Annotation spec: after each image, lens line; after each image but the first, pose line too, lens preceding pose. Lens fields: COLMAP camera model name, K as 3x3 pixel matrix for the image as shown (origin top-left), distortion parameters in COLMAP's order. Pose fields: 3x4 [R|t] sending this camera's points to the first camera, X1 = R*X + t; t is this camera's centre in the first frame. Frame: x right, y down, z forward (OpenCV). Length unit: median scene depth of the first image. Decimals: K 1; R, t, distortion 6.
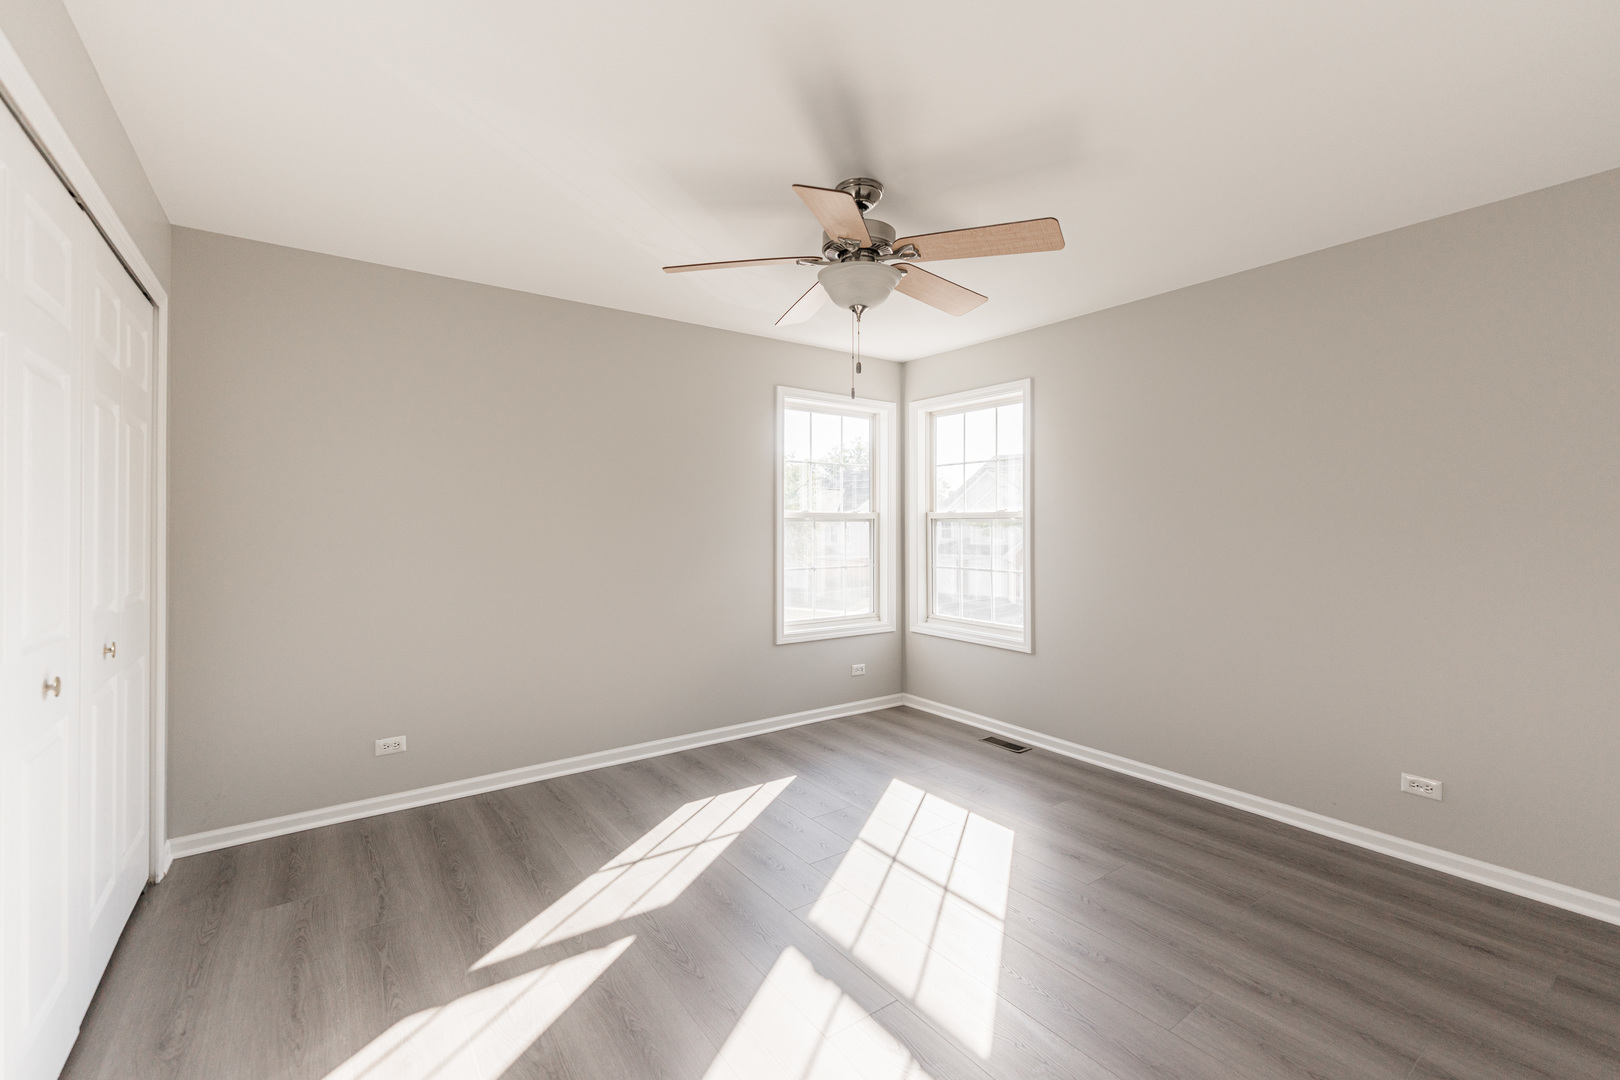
lens RADIAL K [[692.2, 0, 807.5], [0, 692.2, 520.2], [0, 0, 1]] dist [-0.001254, -0.000507]
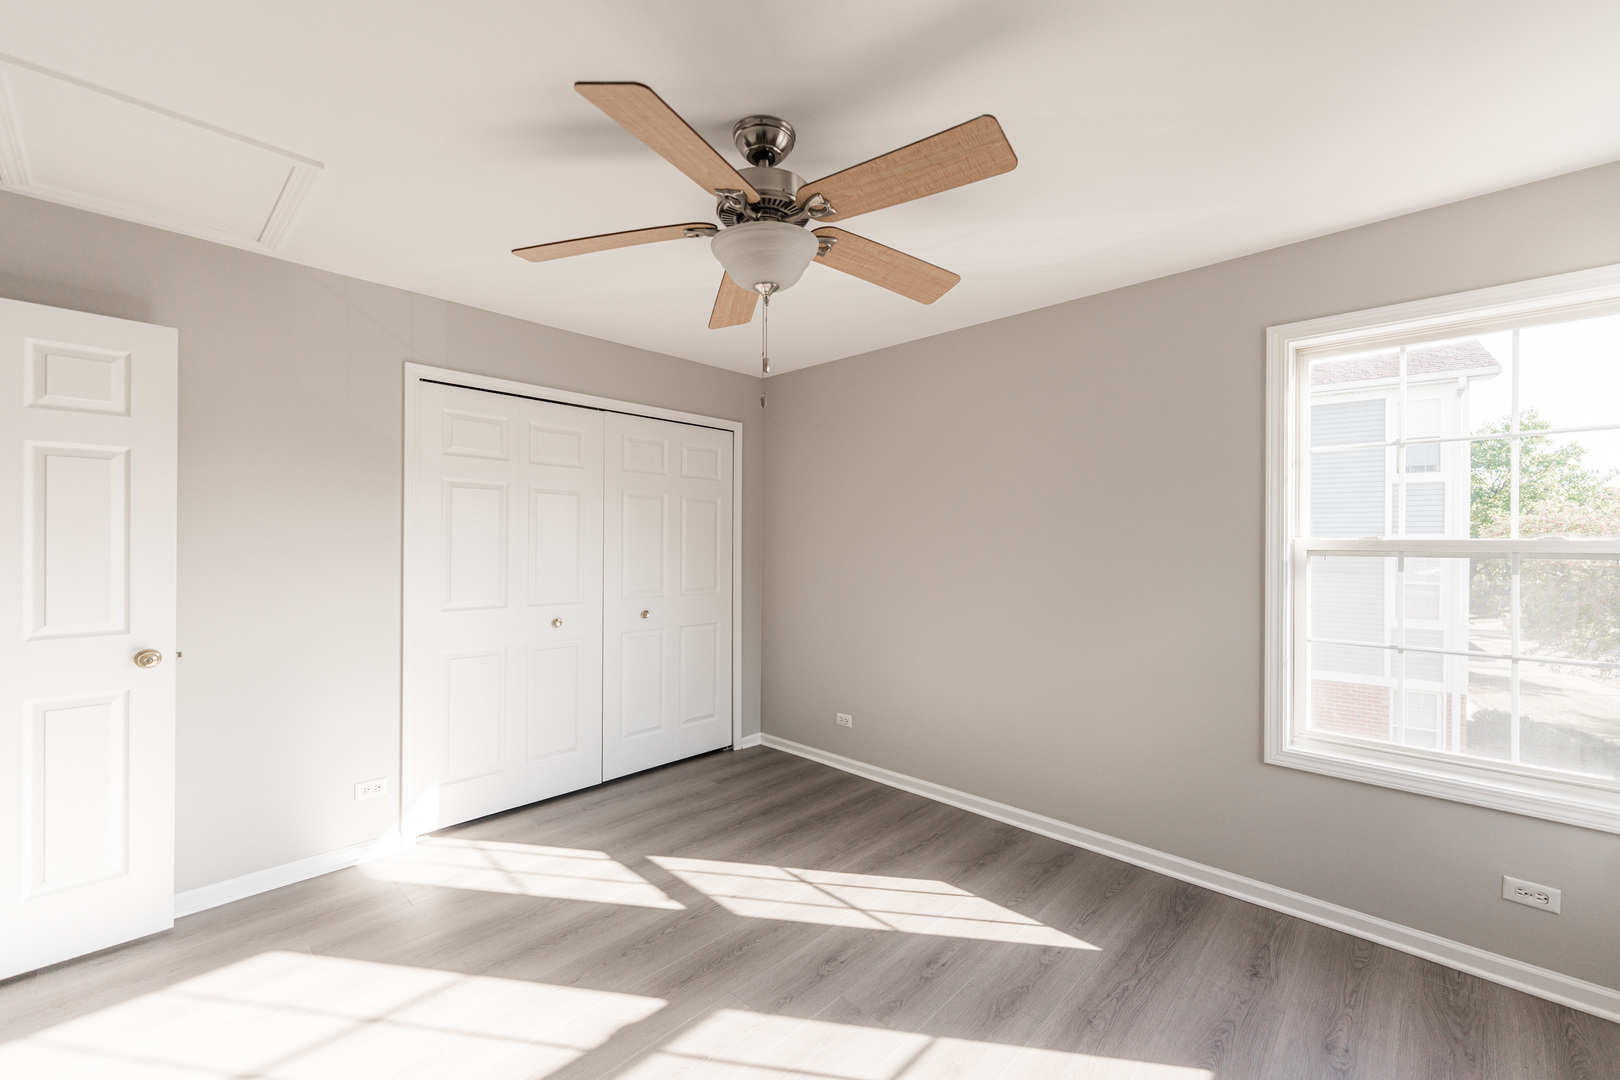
lens RADIAL K [[655.8, 0, 805.4], [0, 655.8, 541.8], [0, 0, 1]] dist [0.001345, -0.000246]
pose [[0.165925, -0.003324, -0.986133, 0.672232], [0.001449, 0.999994, -0.003127, -0.012294], [0.986137, -0.000910, 0.165929, 0.775640]]
